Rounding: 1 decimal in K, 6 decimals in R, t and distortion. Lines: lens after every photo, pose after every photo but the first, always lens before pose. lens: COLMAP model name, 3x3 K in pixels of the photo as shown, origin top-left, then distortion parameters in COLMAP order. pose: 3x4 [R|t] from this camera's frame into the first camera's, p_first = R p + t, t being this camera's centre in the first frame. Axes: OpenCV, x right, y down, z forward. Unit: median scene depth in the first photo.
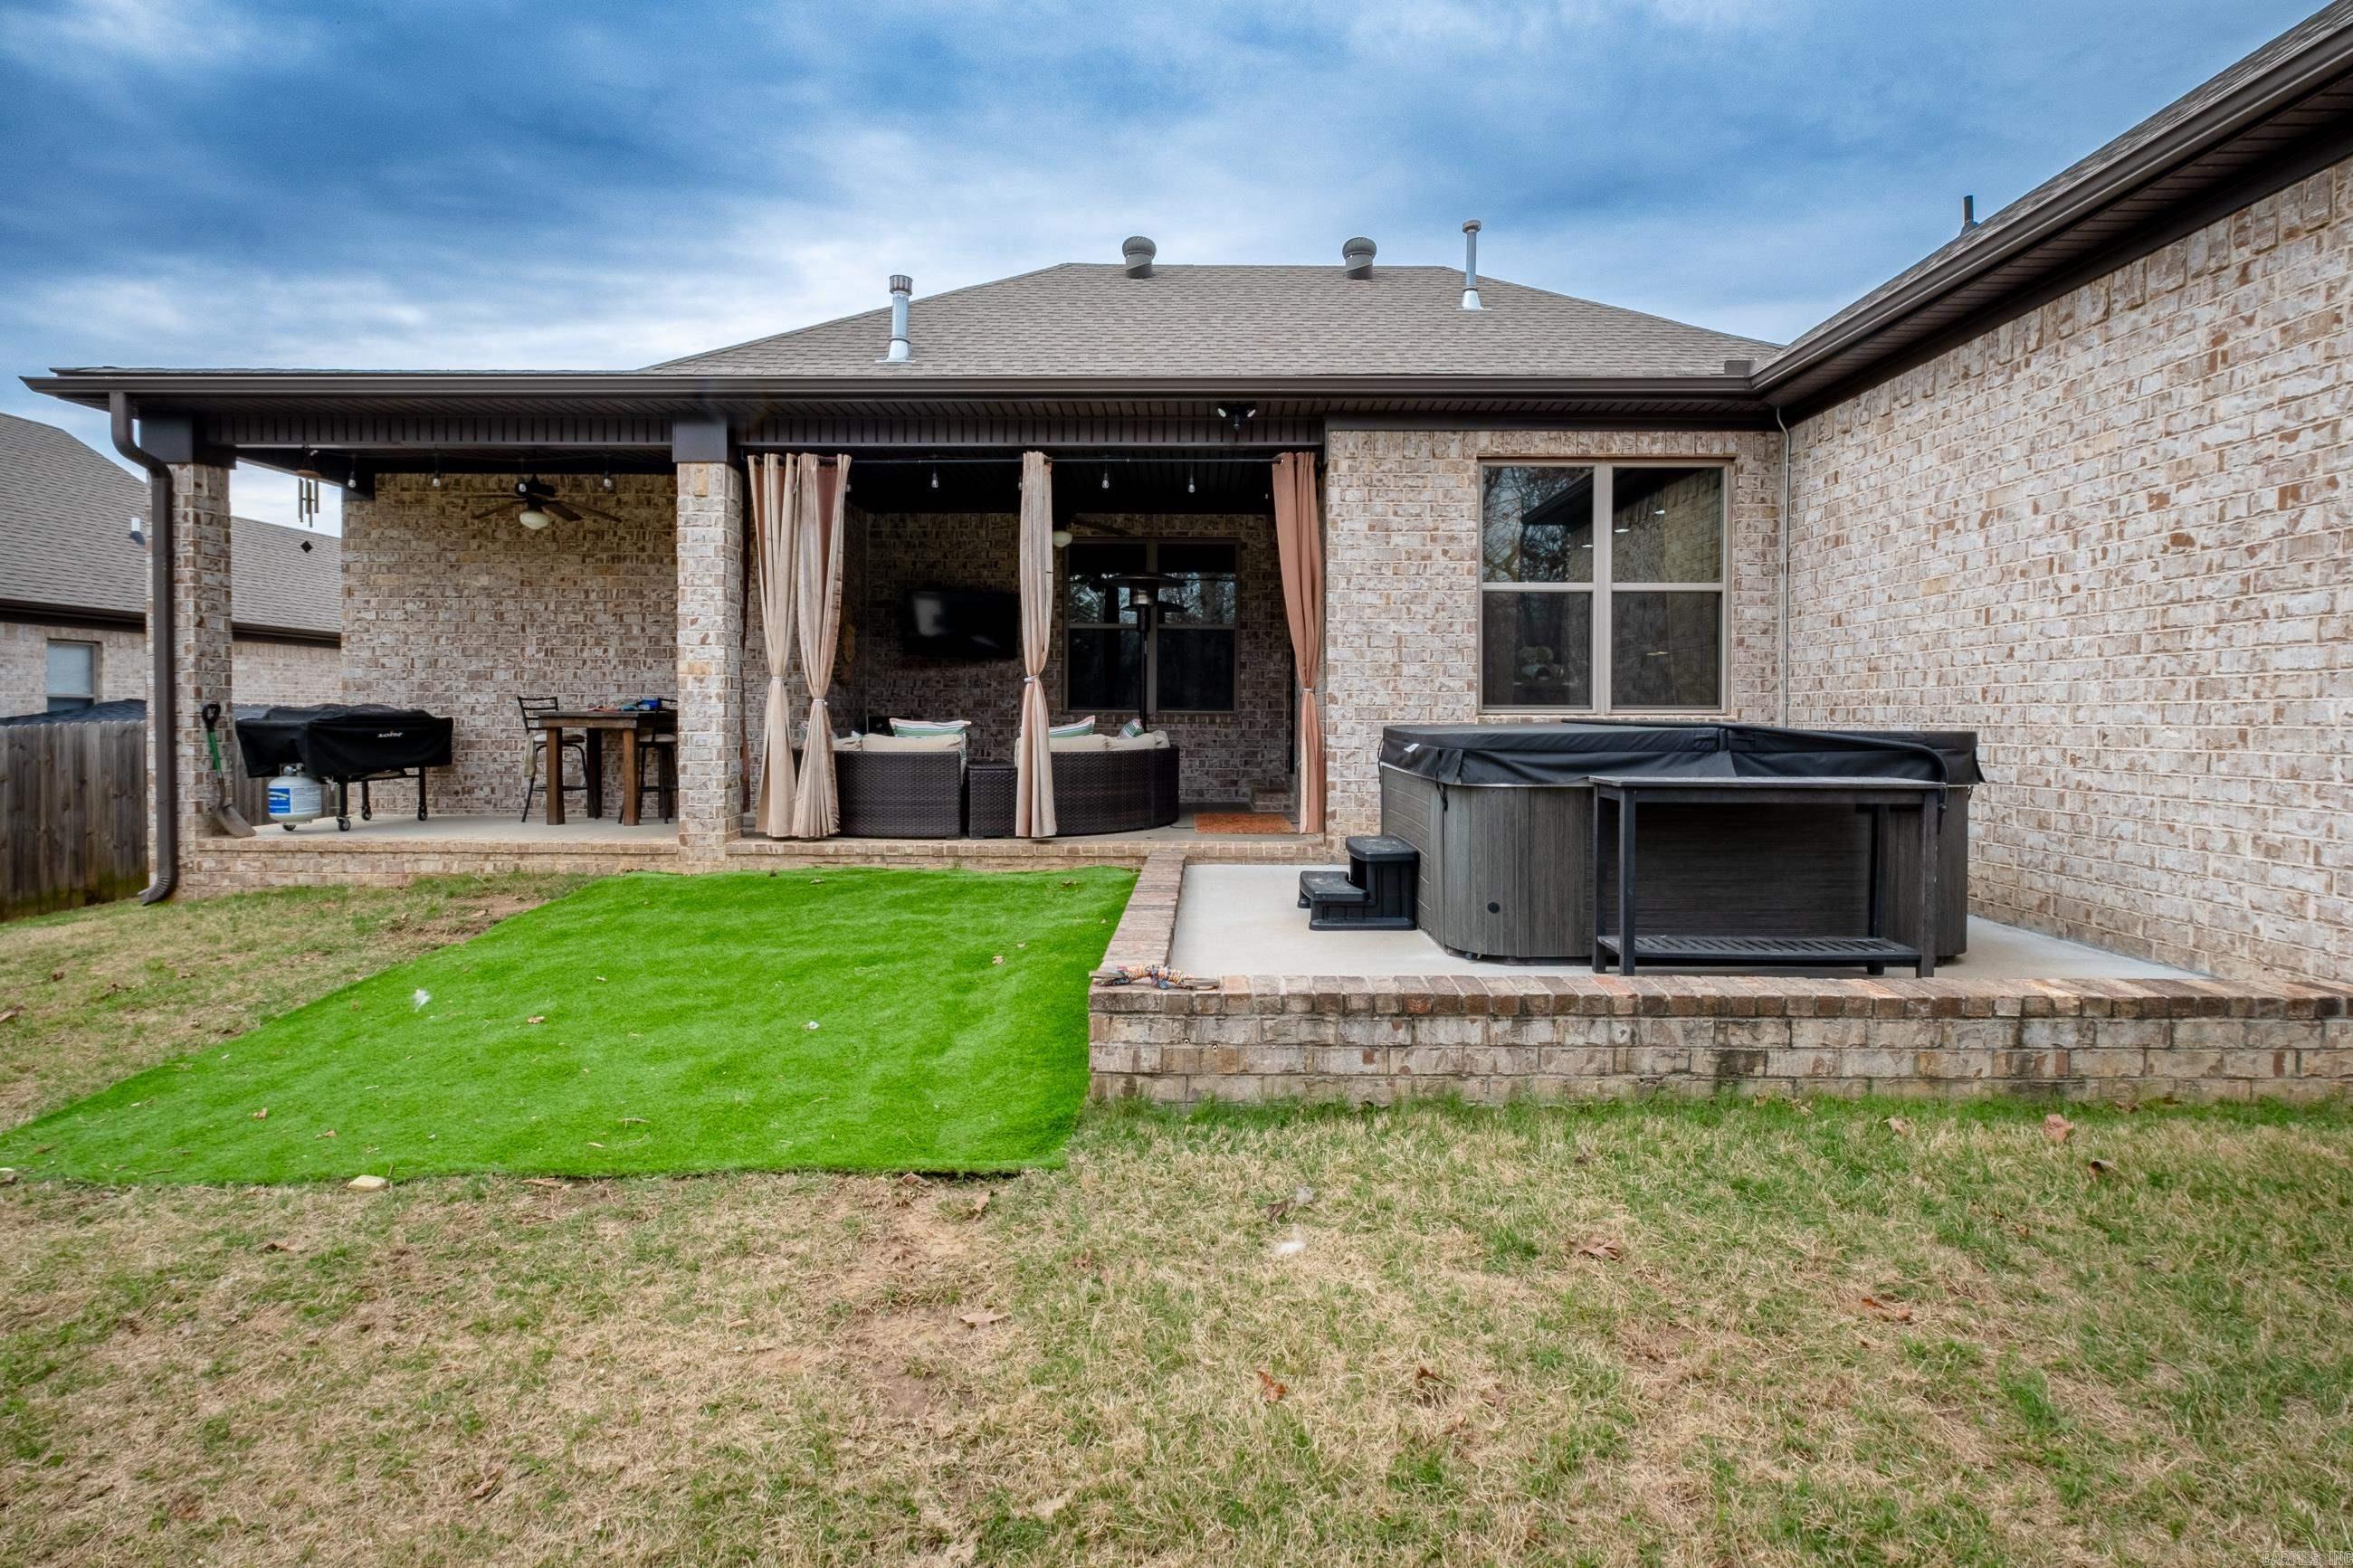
lens RADIAL K [[1162.7, 0, 1189.6], [0, 1162.7, 725.4], [0, 0, 1]] dist [-0.005119, -0.000048]
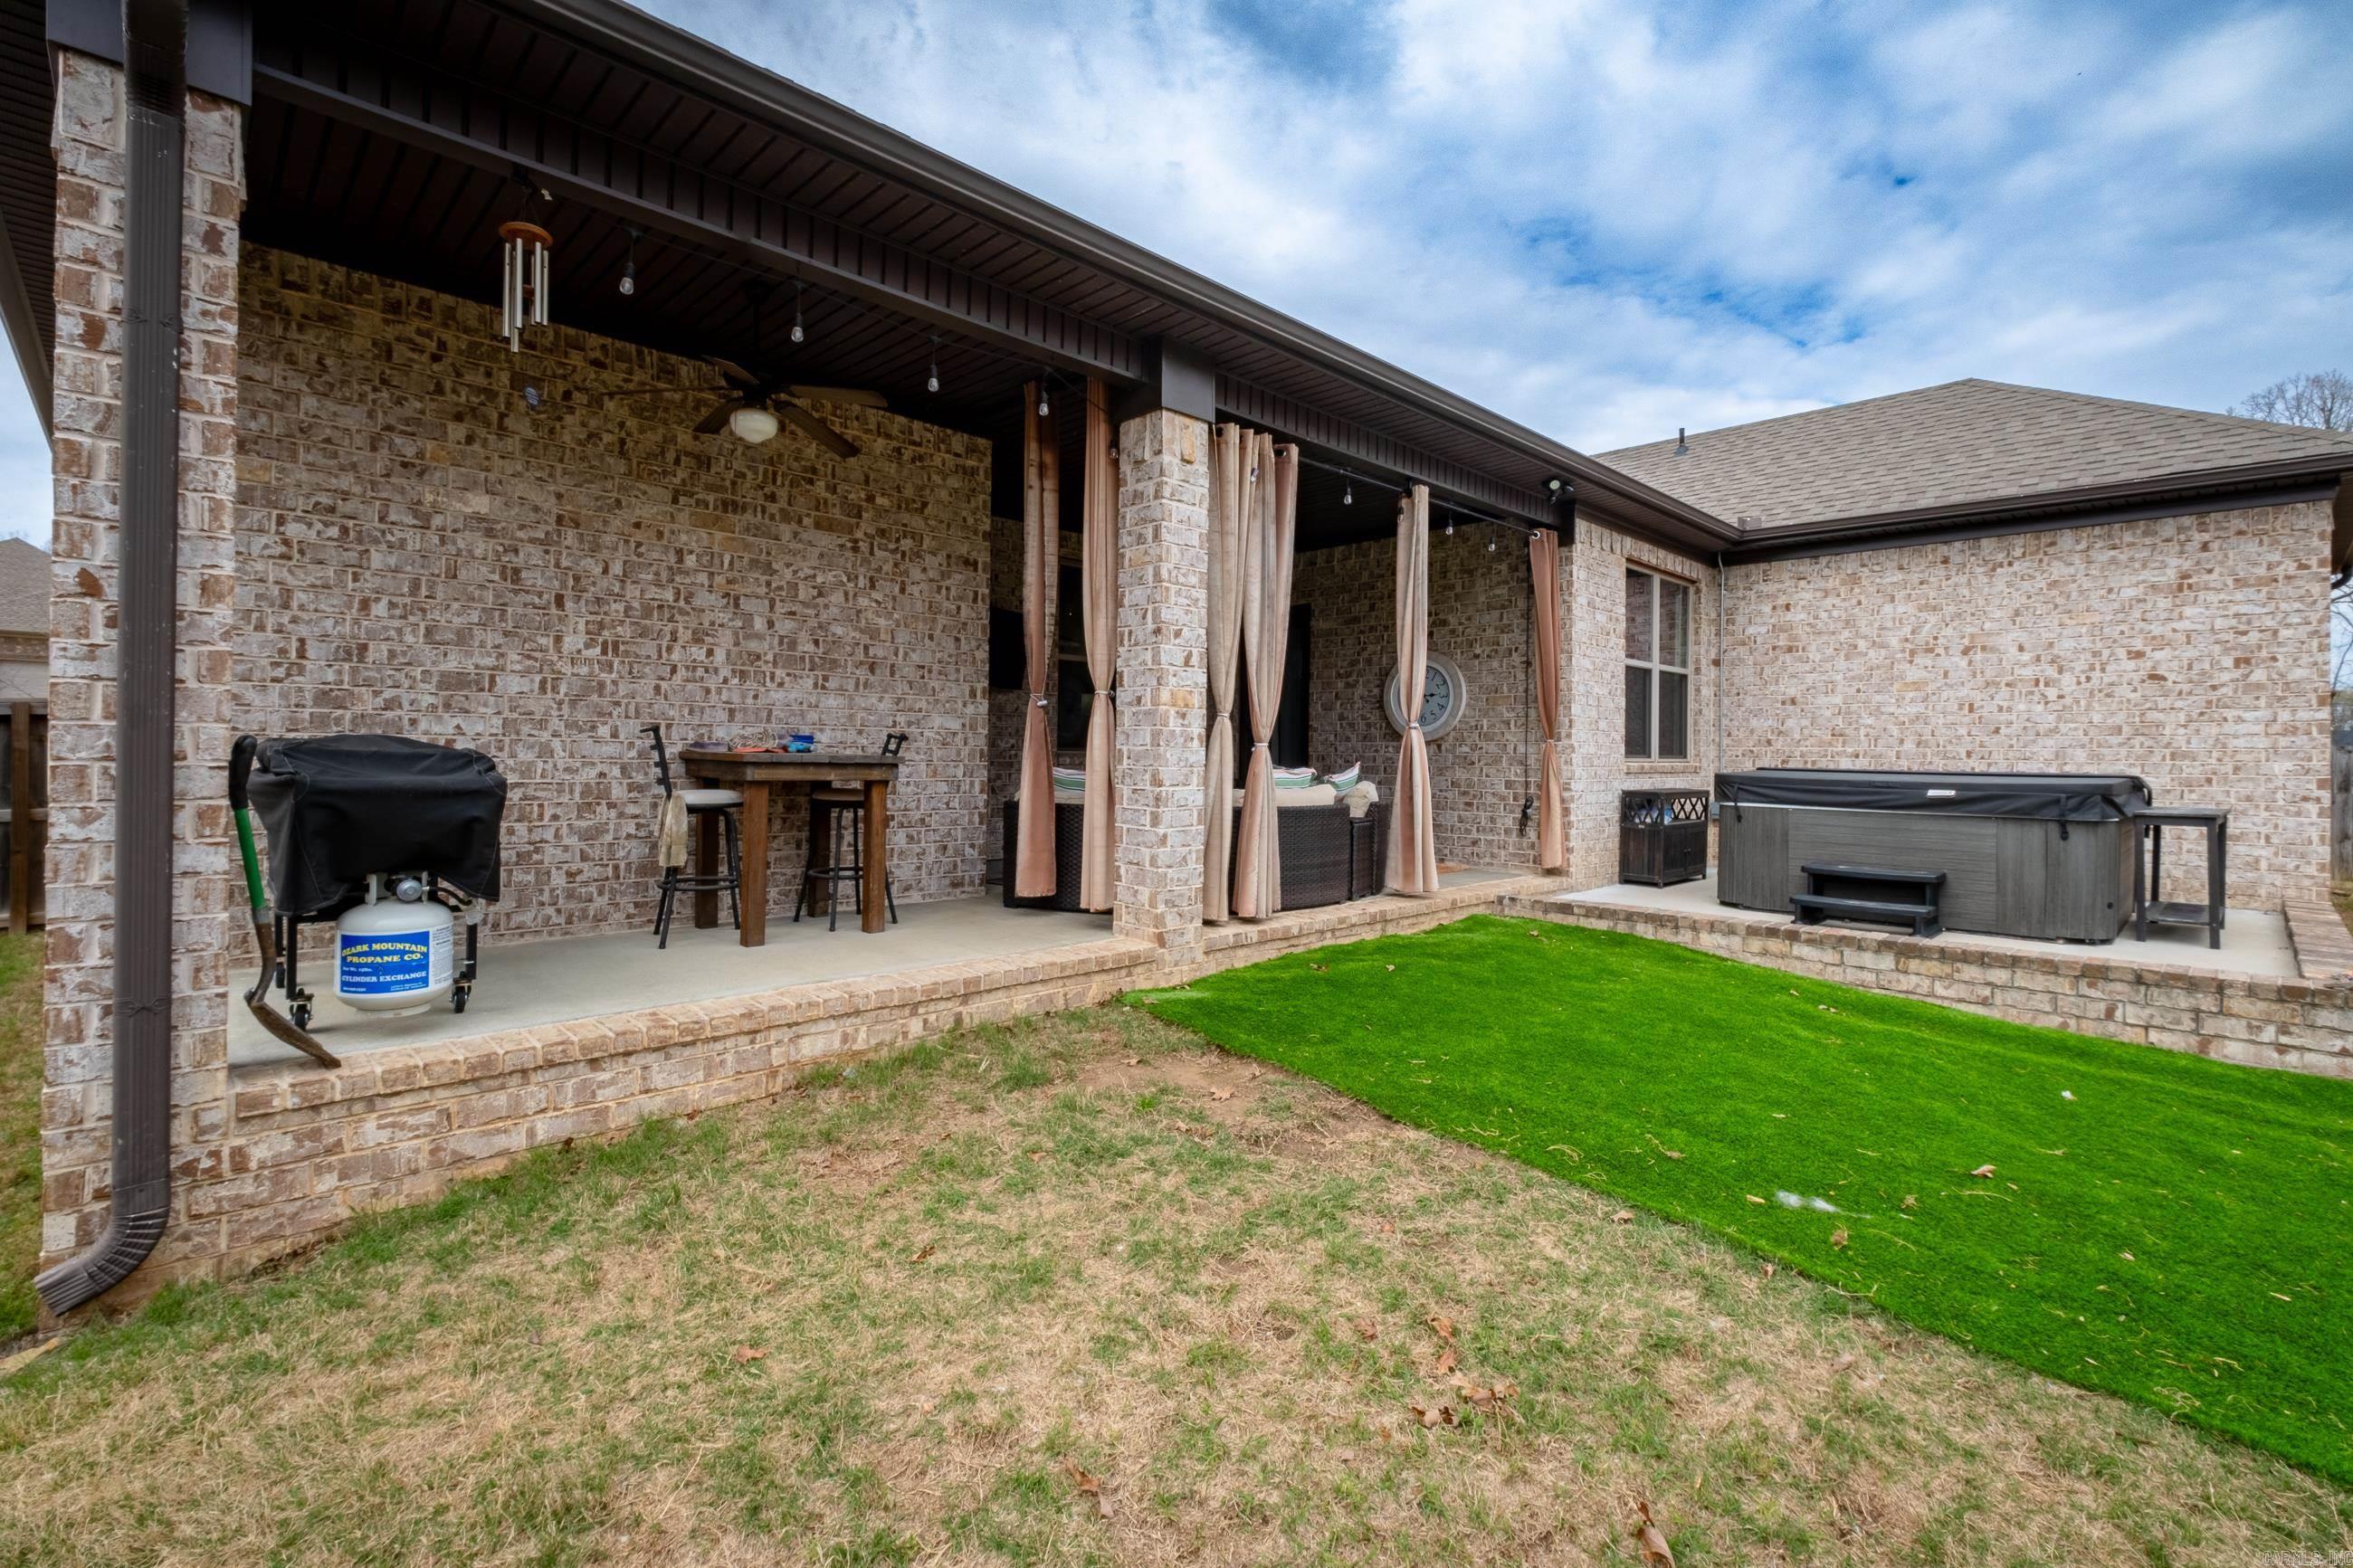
lens RADIAL K [[1042.7, 0, 1170.0], [0, 1042.7, 746.8], [0, 0, 1]] dist [-0.006319, 0.001374]
pose [[0.712724, 0.010258, 0.701370, -0.909166], [-0.004123, 0.999937, -0.010435, -0.012787], [-0.701433, 0.004545, 0.712721, 0.559588]]
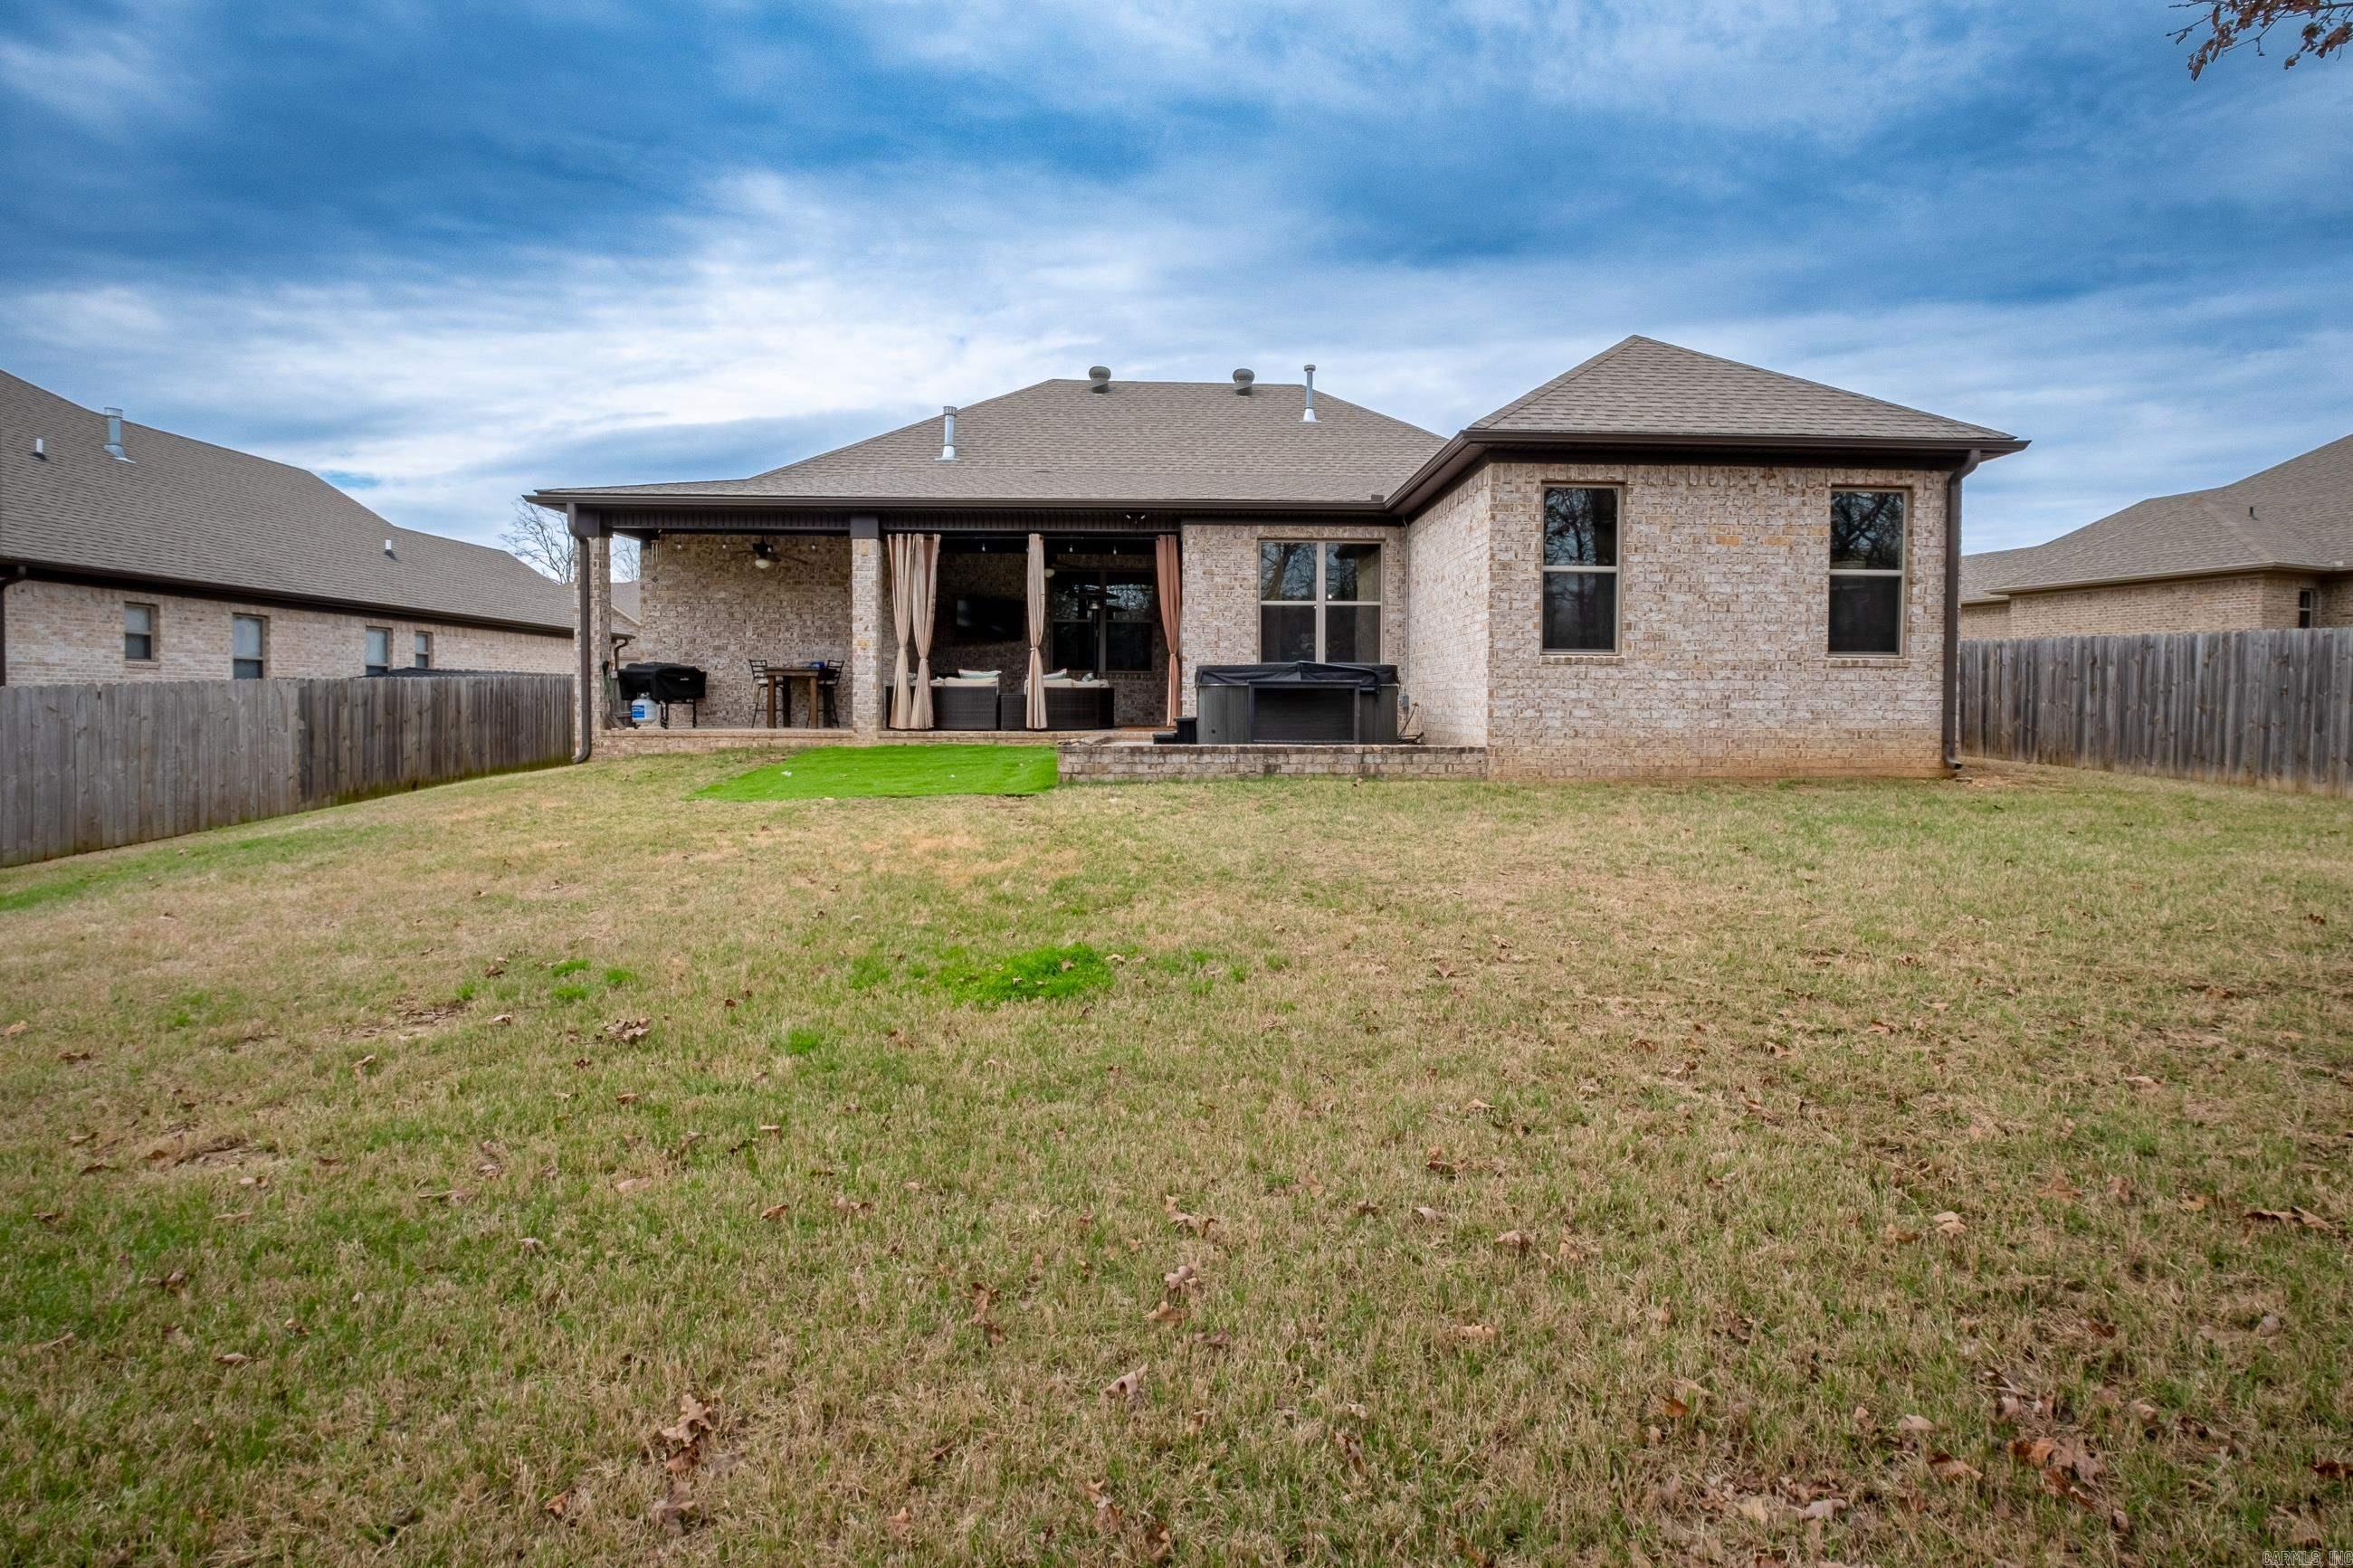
lens RADIAL K [[1120.4, 0, 1231.1], [0, 1120.4, 723.8], [0, 0, 1]] dist [-0.006511, -0.000821]
pose [[0.998816, -0.001280, 0.048640, 0.110628], [0.000716, 0.999932, 0.011622, 0.068391], [-0.048652, -0.011573, 0.998749, -0.956231]]
